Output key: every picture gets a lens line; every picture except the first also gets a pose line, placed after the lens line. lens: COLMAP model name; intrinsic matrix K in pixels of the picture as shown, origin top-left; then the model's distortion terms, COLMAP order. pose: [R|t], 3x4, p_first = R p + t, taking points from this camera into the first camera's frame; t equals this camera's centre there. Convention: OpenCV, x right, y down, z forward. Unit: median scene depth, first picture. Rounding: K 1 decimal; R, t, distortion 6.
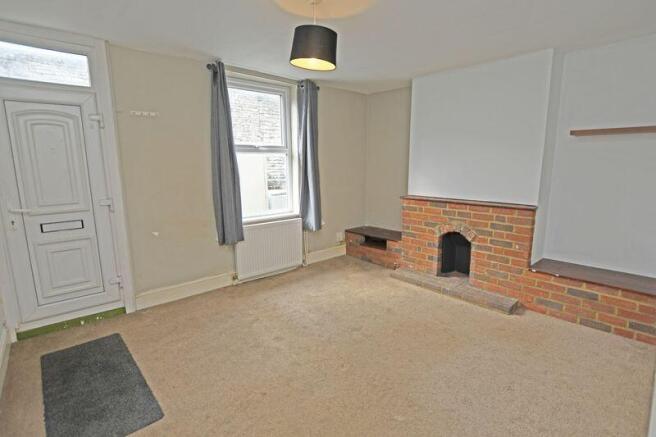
lens RADIAL K [[328.2, 0, 328.3], [0, 328.2, 219.1], [0, 0, 1]] dist [-0.000464, -0.000008]
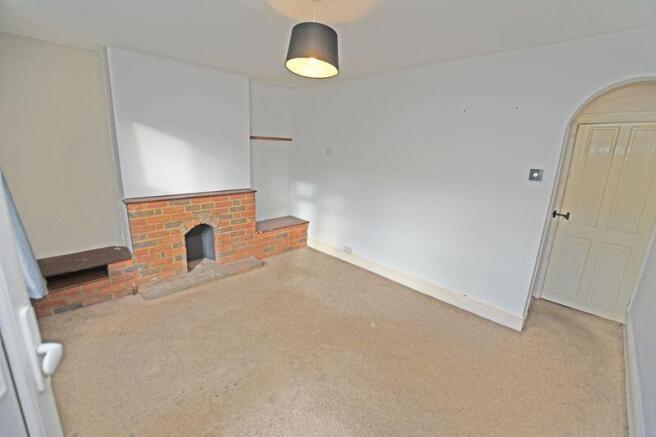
lens RADIAL K [[290.6, 0, 328.5], [0, 290.6, 219.2], [0, 0, 1]] dist [-0.002682, -0.000171]
pose [[-0.055556, -0.237860, 0.969709, -0.543023], [0.132899, 0.960806, 0.243290, -0.149445], [-0.989571, 0.142390, -0.021767, 0.610138]]
